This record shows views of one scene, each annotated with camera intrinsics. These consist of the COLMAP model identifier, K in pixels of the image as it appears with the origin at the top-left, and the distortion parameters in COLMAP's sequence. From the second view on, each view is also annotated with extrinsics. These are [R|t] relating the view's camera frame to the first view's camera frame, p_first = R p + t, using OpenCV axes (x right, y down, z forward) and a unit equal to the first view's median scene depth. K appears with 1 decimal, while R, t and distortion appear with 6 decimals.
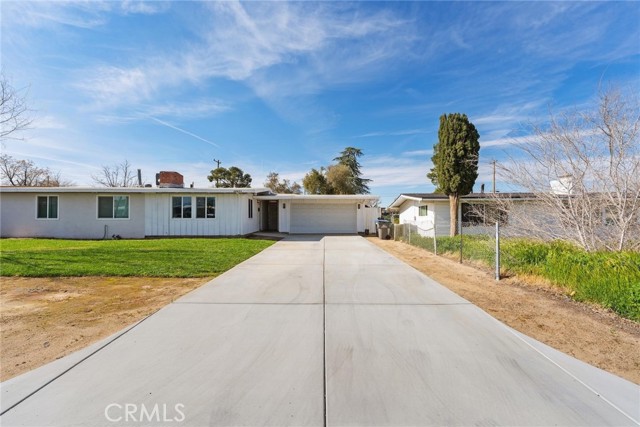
lens RADIAL K [[268.5, 0, 410.2], [0, 268.5, 214.0], [0, 0, 1]] dist [-0.001825, -0.000129]
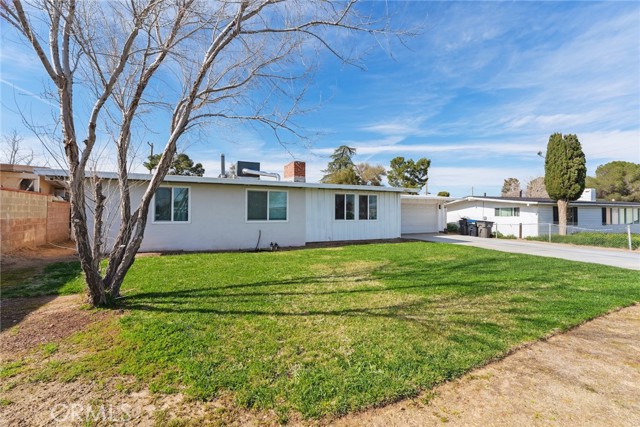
lens RADIAL K [[268.5, 0, 410.2], [0, 268.5, 214.0], [0, 0, 1]] dist [-0.001825, -0.000129]
pose [[0.918322, 0.003242, 0.395821, -1.000479], [-0.000706, 0.999978, -0.006553, 0.002266], [-0.395834, 0.005738, 0.918304, 0.158648]]
